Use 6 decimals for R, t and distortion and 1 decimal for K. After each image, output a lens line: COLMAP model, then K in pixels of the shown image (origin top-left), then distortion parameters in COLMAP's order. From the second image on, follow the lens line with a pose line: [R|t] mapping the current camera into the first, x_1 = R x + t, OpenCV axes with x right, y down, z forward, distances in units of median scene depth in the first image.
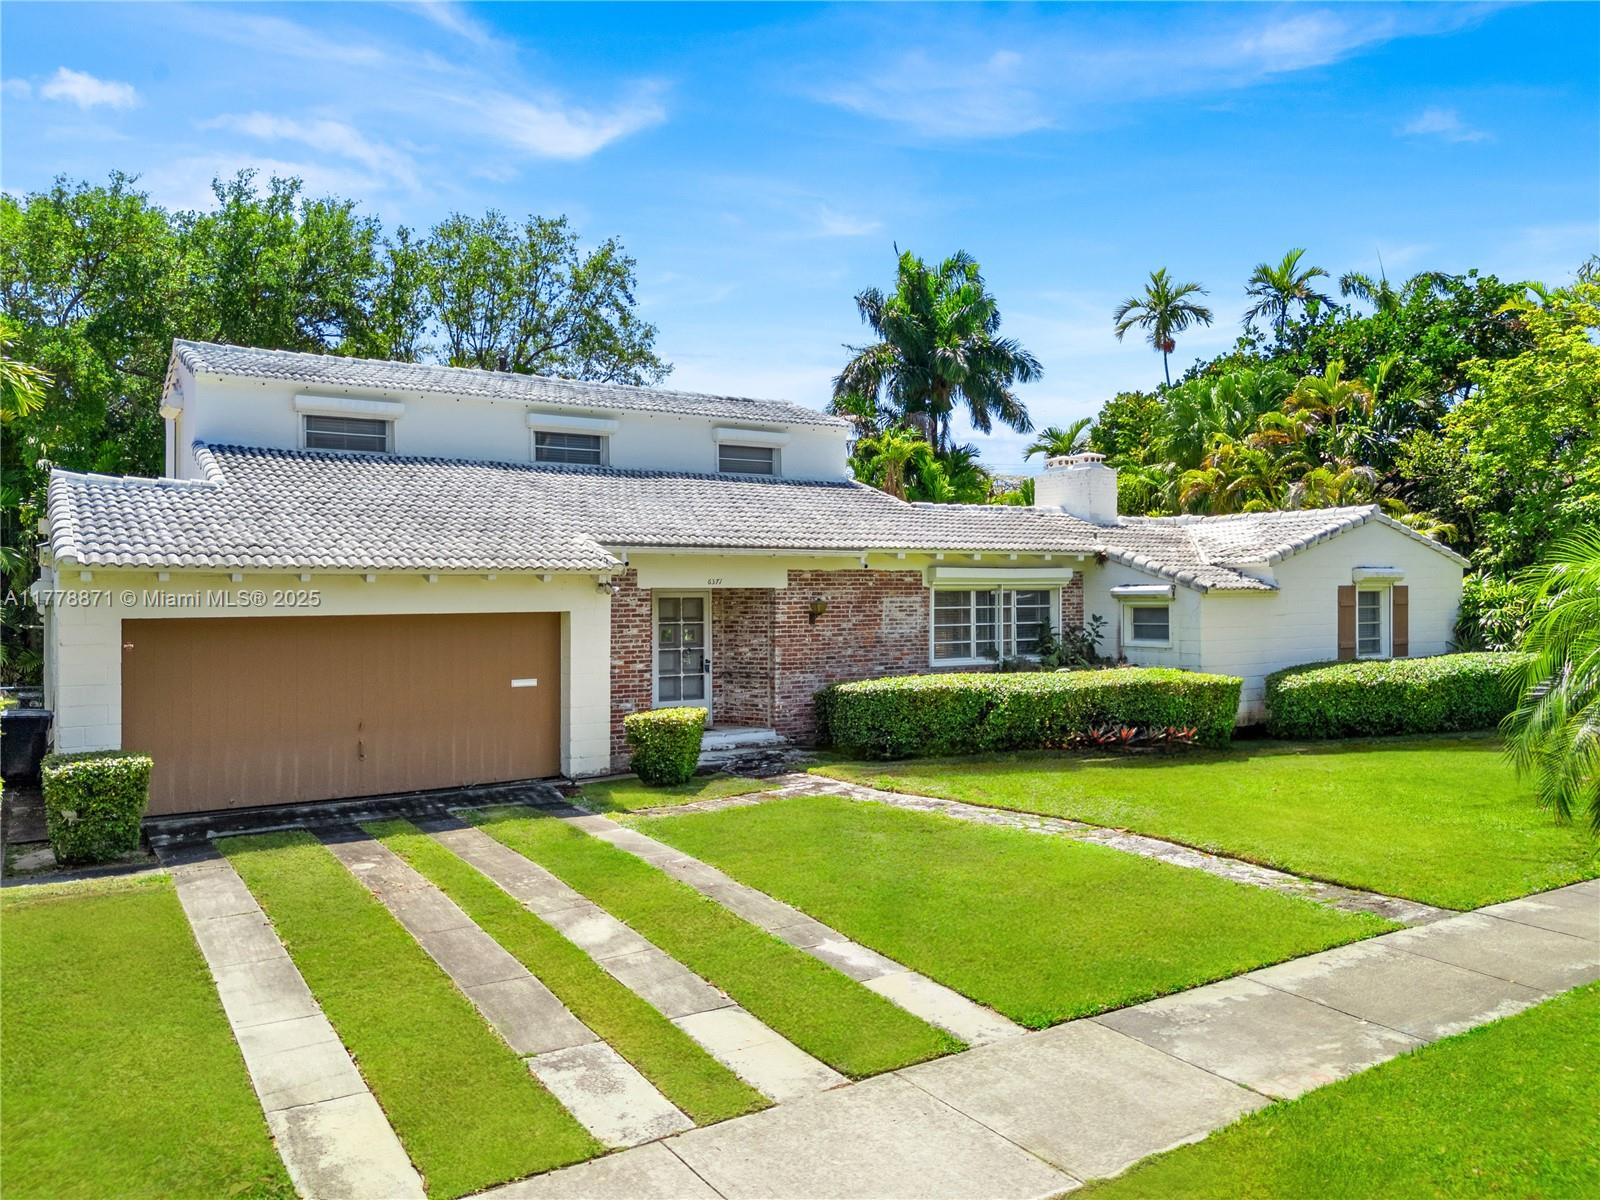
lens RADIAL K [[1158.2, 0, 800.0], [0, 1158.2, 600.0], [0, 0, 1]] dist [0.008651, 0.000612]
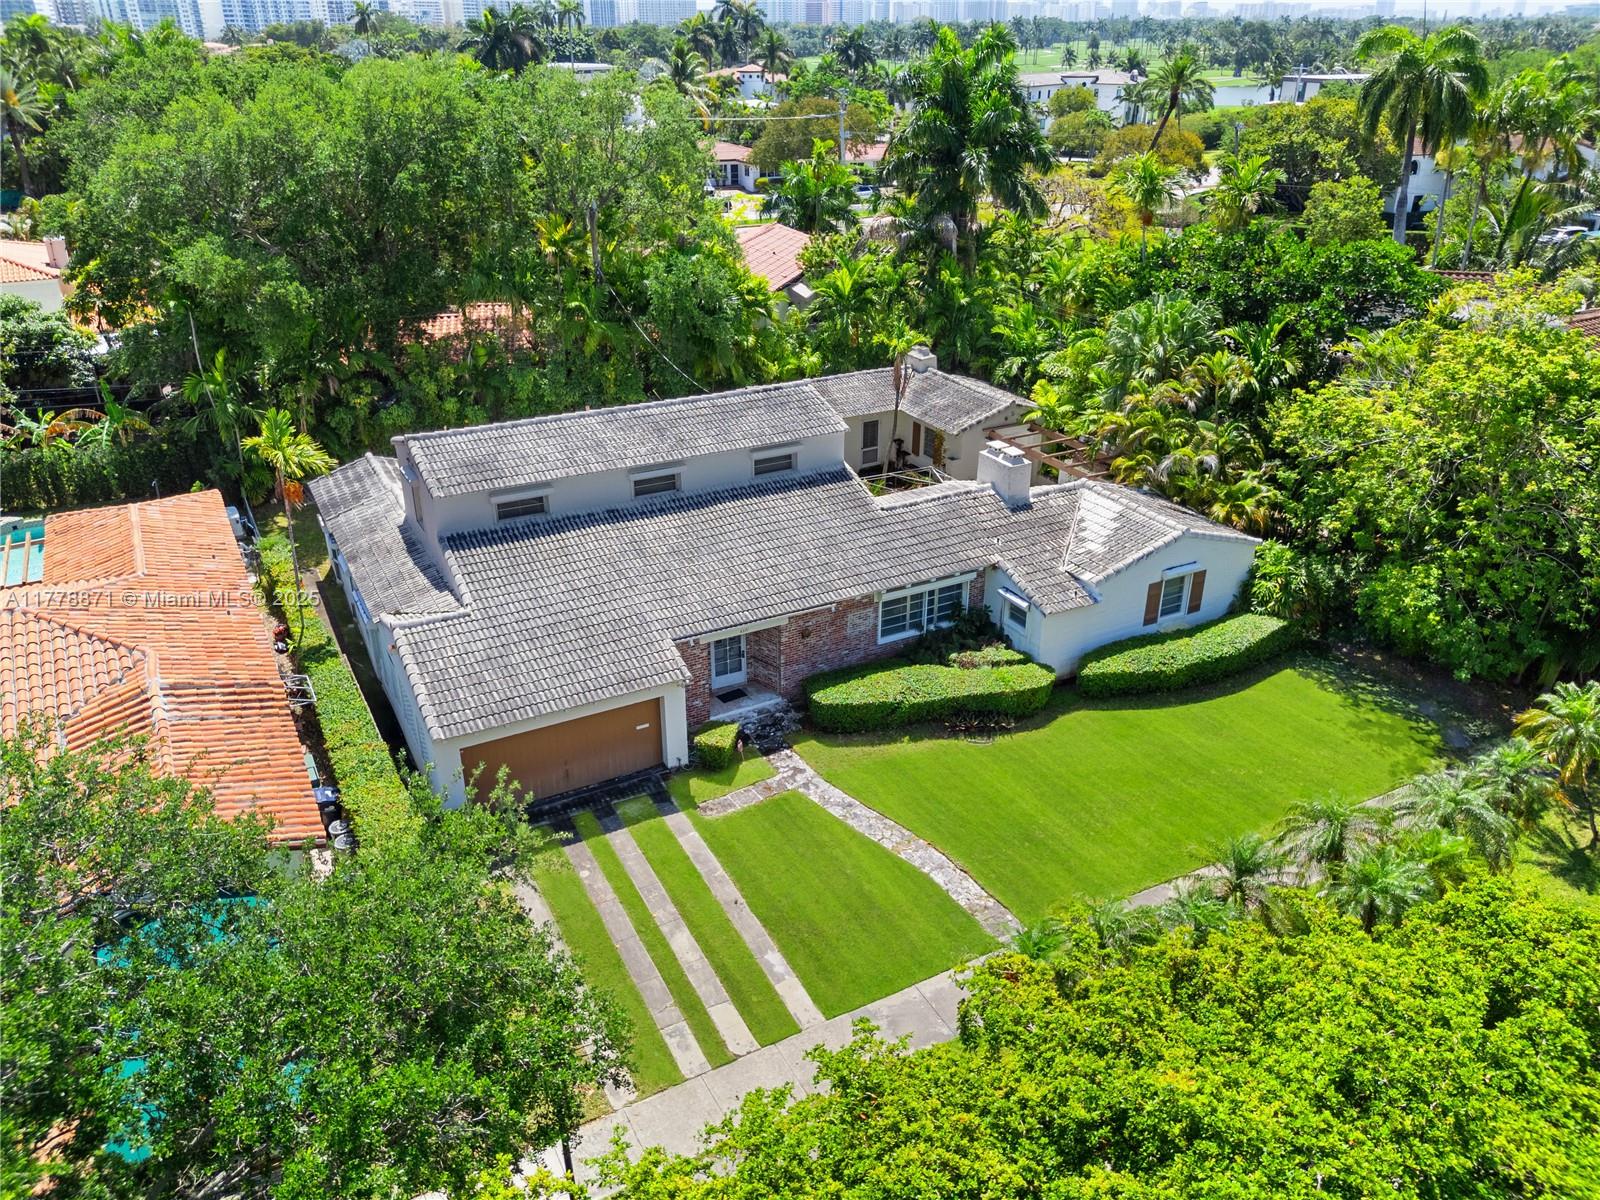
lens RADIAL K [[1158.2, 0, 800.0], [0, 1158.2, 600.0], [0, 0, 1]] dist [0.008651, 0.000612]
pose [[0.996359, 0.041127, -0.074681, 0.132041], [0.000016, 0.875870, 0.482547, -0.859789], [0.085257, -0.480792, 0.872680, -0.468518]]
